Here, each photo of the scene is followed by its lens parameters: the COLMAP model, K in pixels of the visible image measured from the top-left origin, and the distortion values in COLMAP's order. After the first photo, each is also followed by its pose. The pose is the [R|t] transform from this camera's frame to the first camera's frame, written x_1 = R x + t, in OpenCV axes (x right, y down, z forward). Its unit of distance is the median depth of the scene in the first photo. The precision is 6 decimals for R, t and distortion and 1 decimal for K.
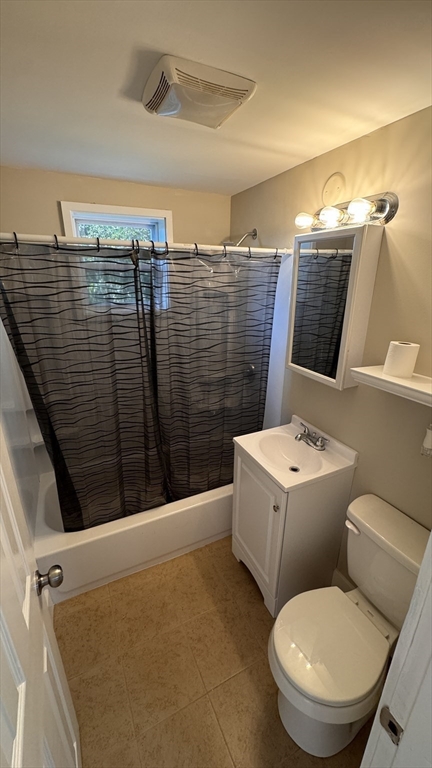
lens RADIAL K [[308.9, 0, 216.0], [0, 308.9, 384.0], [0, 0, 1]] dist [0.000570, -0.000135]
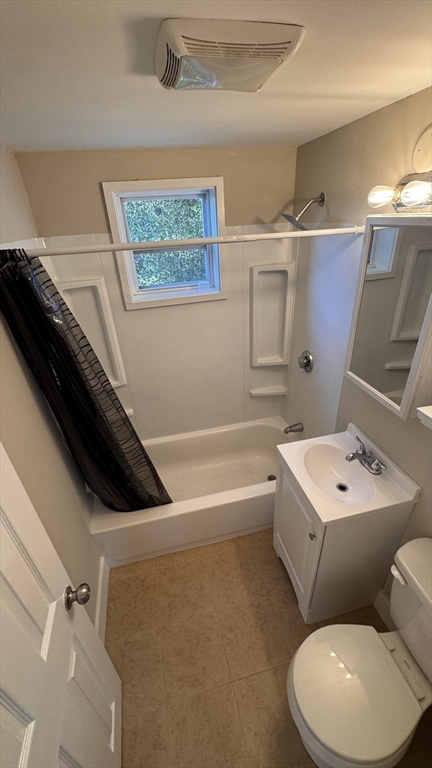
lens RADIAL K [[308.9, 0, 216.0], [0, 308.9, 384.0], [0, 0, 1]] dist [0.000570, -0.000135]
pose [[0.972617, 0.060261, -0.224464, 0.086355], [-0.021318, 0.984861, 0.172032, -0.187809], [0.231432, -0.162536, 0.959177, 0.105203]]
